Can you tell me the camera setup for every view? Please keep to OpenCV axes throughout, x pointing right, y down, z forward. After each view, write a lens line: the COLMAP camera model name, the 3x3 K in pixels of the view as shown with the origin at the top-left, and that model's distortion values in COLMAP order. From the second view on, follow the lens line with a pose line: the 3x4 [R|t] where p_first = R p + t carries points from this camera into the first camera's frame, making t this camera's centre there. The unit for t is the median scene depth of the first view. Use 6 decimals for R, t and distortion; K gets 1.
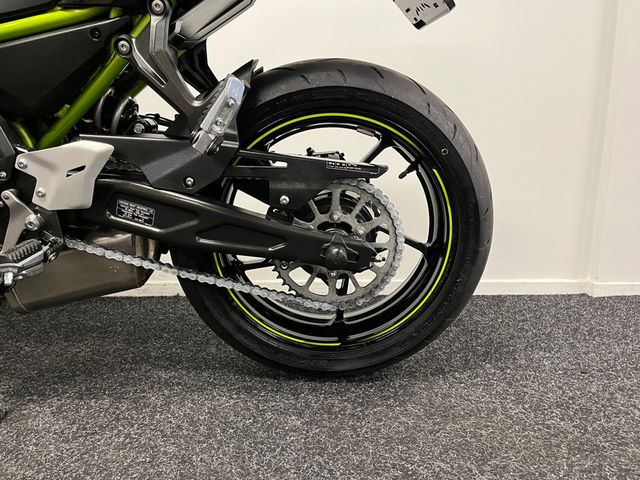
lens RADIAL K [[481.0, 0, 317.7], [0, 481.0, 243.8], [0, 0, 1]] dist [0.095056, -0.126969]
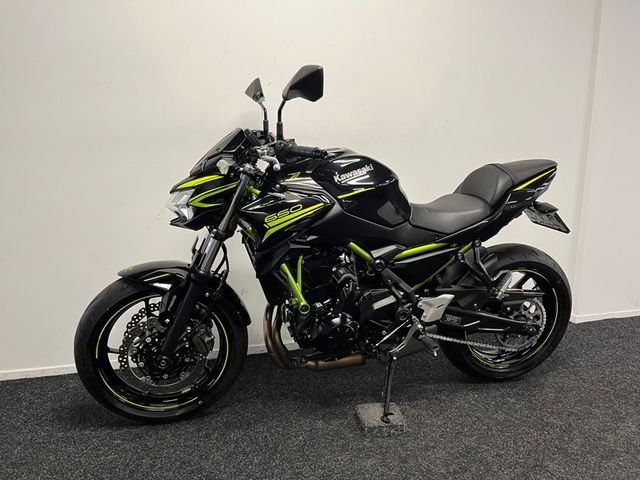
lens RADIAL K [[476.9, 0, 317.4], [0, 476.9, 239.6], [0, 0, 1]] dist [0.090687, -0.115402]
pose [[0.975329, -0.046606, 0.215782, -1.438459], [0.050280, 0.998668, -0.011568, -0.437404], [-0.214956, 0.022132, 0.976373, -1.124464]]
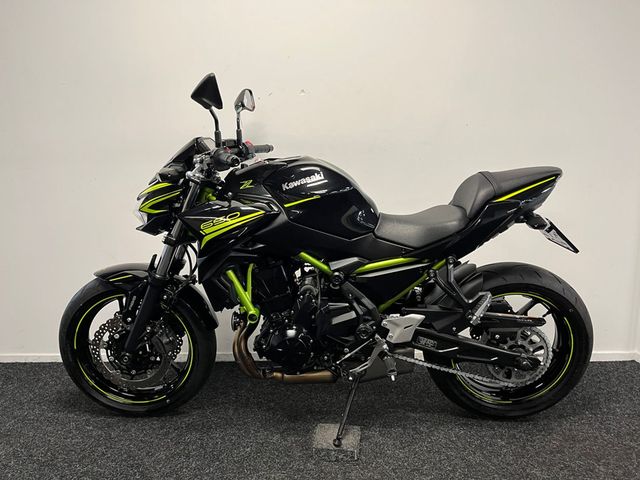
lens RADIAL K [[476.9, 0, 317.4], [0, 476.9, 239.6], [0, 0, 1]] dist [0.090687, -0.115402]
pose [[0.998864, -0.008272, -0.046923, -0.718960], [0.006254, 0.999056, -0.042986, -0.411157], [0.047234, 0.042644, 0.997973, -1.130852]]
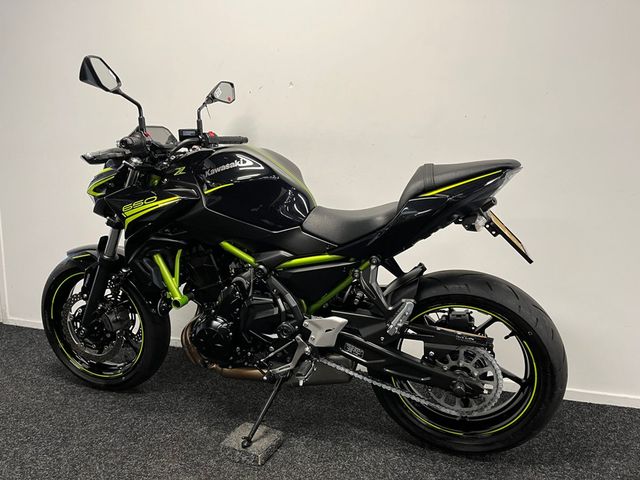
lens RADIAL K [[476.9, 0, 317.4], [0, 476.9, 239.6], [0, 0, 1]] dist [0.090687, -0.115402]
pose [[0.945820, 0.049470, -0.320900, 0.083763], [-0.070725, 0.995983, -0.054913, -0.372964], [0.316895, 0.074633, 0.945520, -0.875436]]
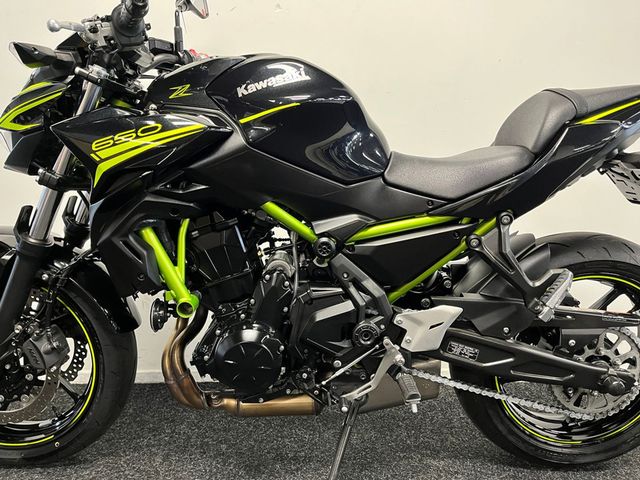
lens RADIAL K [[476.9, 0, 317.4], [0, 476.9, 239.6], [0, 0, 1]] dist [0.090687, -0.115402]
pose [[0.999994, 0.003000, -0.001767, -0.748385], [-0.003139, 0.996404, -0.084669, -0.249838], [0.001507, 0.084674, 0.996408, -0.384490]]
